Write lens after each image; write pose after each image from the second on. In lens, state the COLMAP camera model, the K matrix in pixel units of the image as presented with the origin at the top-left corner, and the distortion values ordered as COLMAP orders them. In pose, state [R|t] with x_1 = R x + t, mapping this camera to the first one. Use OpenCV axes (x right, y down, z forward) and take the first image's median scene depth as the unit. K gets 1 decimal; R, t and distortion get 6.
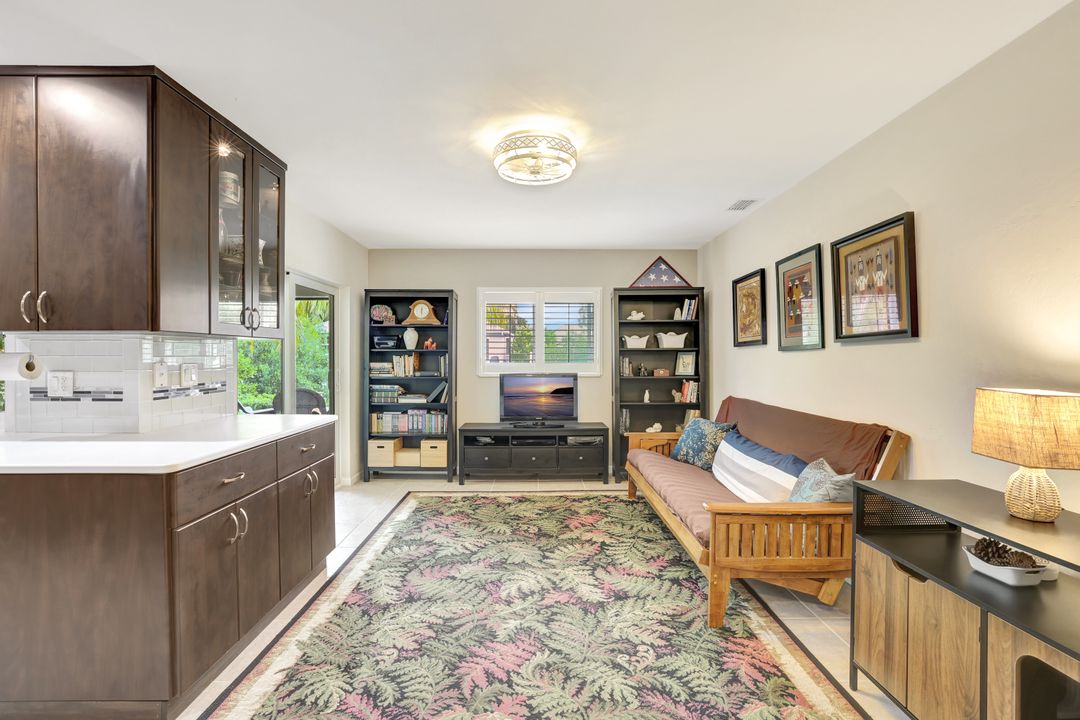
lens RADIAL K [[476.9, 0, 540.7], [0, 476.9, 360.1], [0, 0, 1]] dist [-0.010517, -0.001066]
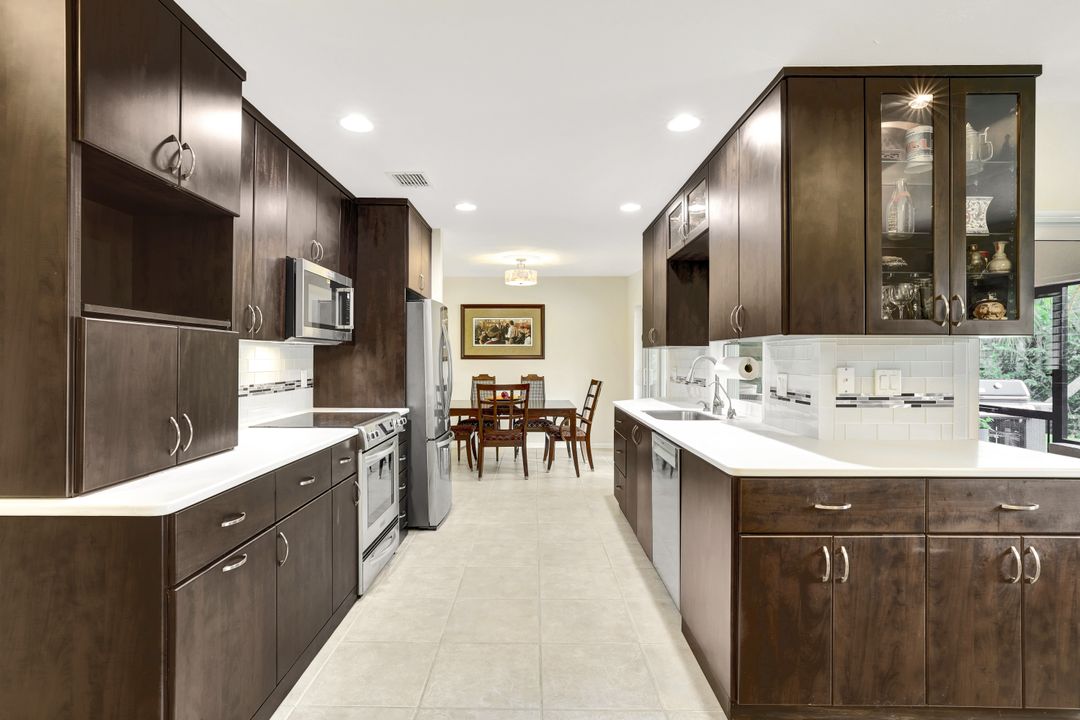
lens RADIAL K [[527.2, 0, 533.9], [0, 527.2, 361.3], [0, 0, 1]] dist [-0.013719, 0.003417]
pose [[0.004284, 0.003979, -0.999983, 0.148382], [-0.012594, 0.999913, 0.003925, -0.002256], [0.999912, 0.012577, 0.004334, 0.252511]]
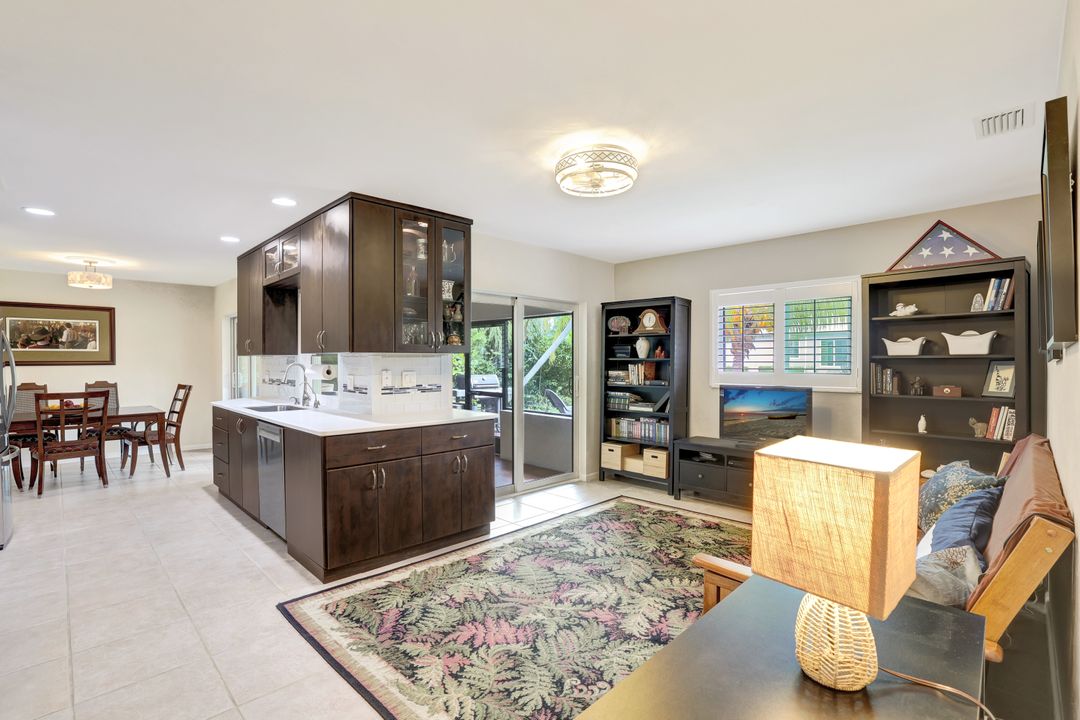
lens RADIAL K [[492.5, 0, 523.1], [0, 492.5, 364.7], [0, 0, 1]] dist [-0.027822, 0.006625]
pose [[0.701234, 0.004261, -0.712919, 0.441253], [-0.005050, 0.999987, 0.001010, -0.012297], [0.712914, 0.002892, 0.701246, 0.120853]]
